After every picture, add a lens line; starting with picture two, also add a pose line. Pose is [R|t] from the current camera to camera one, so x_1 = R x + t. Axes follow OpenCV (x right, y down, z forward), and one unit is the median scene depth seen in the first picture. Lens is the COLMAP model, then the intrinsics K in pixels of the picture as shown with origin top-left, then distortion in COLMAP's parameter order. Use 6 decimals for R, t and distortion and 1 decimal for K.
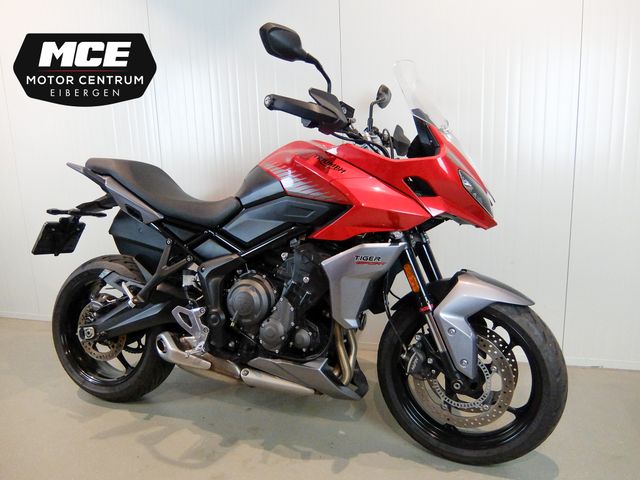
lens RADIAL K [[477.5, 0, 323.0], [0, 477.5, 238.1], [0, 0, 1]] dist [-0.026759, -0.000697]
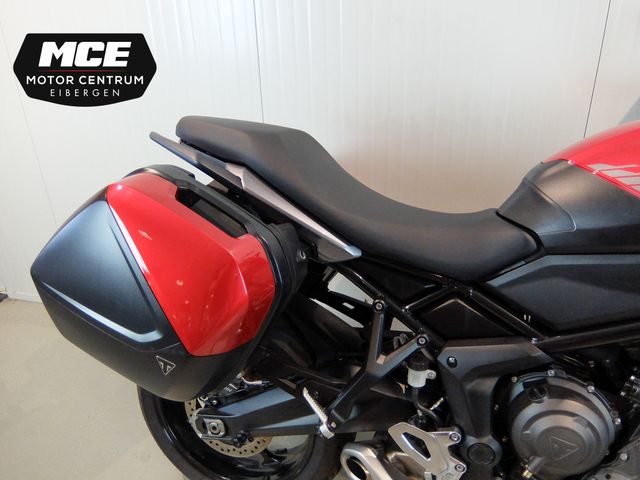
lens RADIAL K [[477.5, 0, 317.1], [0, 477.5, 245.9], [0, 0, 1]] dist [-0.026759, -0.000697]
pose [[0.999929, -0.005703, 0.010427, -0.428309], [0.002940, 0.968767, 0.247956, -0.200230], [-0.011515, -0.247908, 0.968715, 0.547569]]
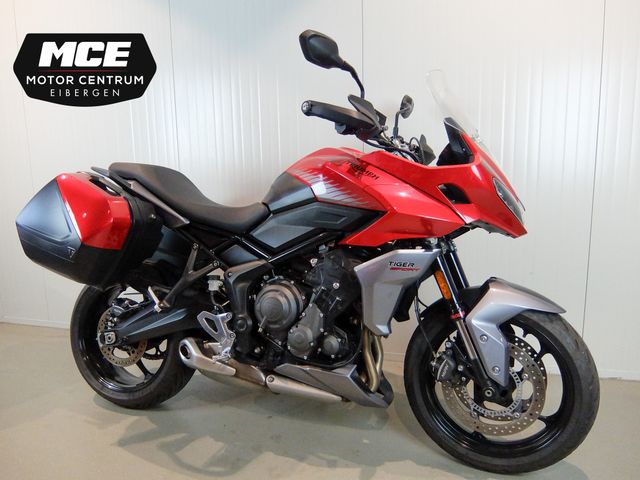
lens RADIAL K [[477.5, 0, 323.0], [0, 477.5, 239.1], [0, 0, 1]] dist [-0.026759, -0.000697]
pose [[0.999854, 0.013242, 0.010824, -0.071648], [-0.012975, 0.999620, -0.024334, 0.013657], [-0.011142, 0.024190, 0.999645, -0.001815]]
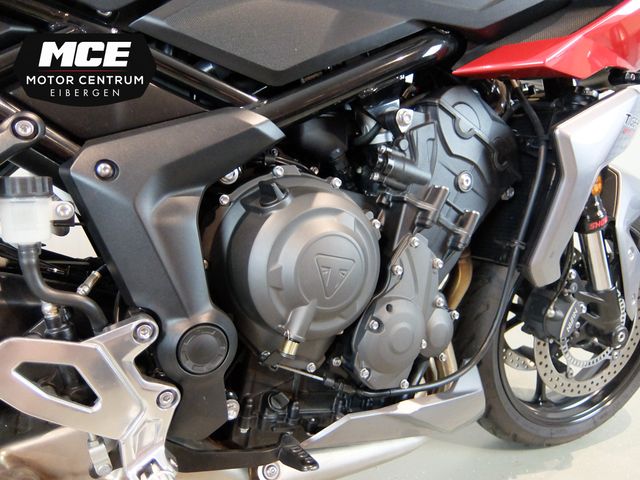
lens RADIAL K [[477.5, 0, 319.7], [0, 477.5, 240.5], [0, 0, 1]] dist [-0.026759, -0.000697]
pose [[0.658851, -0.127451, 0.741399, -0.384120], [0.017701, 0.987897, 0.154096, 0.069323], [-0.752065, -0.088403, 0.653133, 0.794111]]
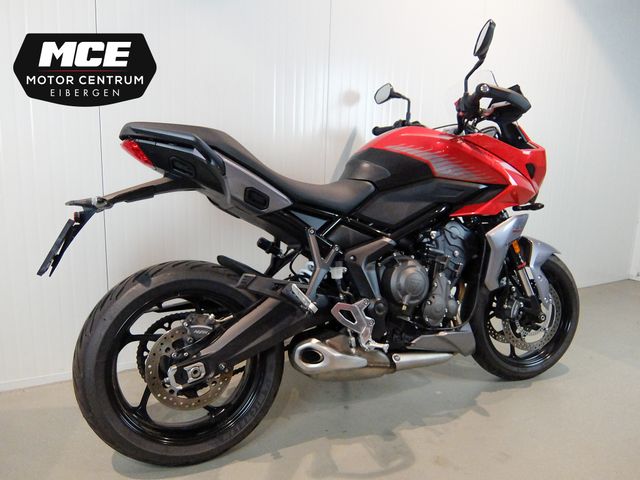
lens RADIAL K [[468.0, 0, 316.5], [0, 468.0, 242.1], [0, 0, 1]] dist [-0.019950, -0.005412]
pose [[0.707425, -0.073326, 0.702974, -0.972671], [0.080774, 0.996475, 0.022655, 0.009569], [-0.702158, 0.040755, 0.710854, 0.437130]]
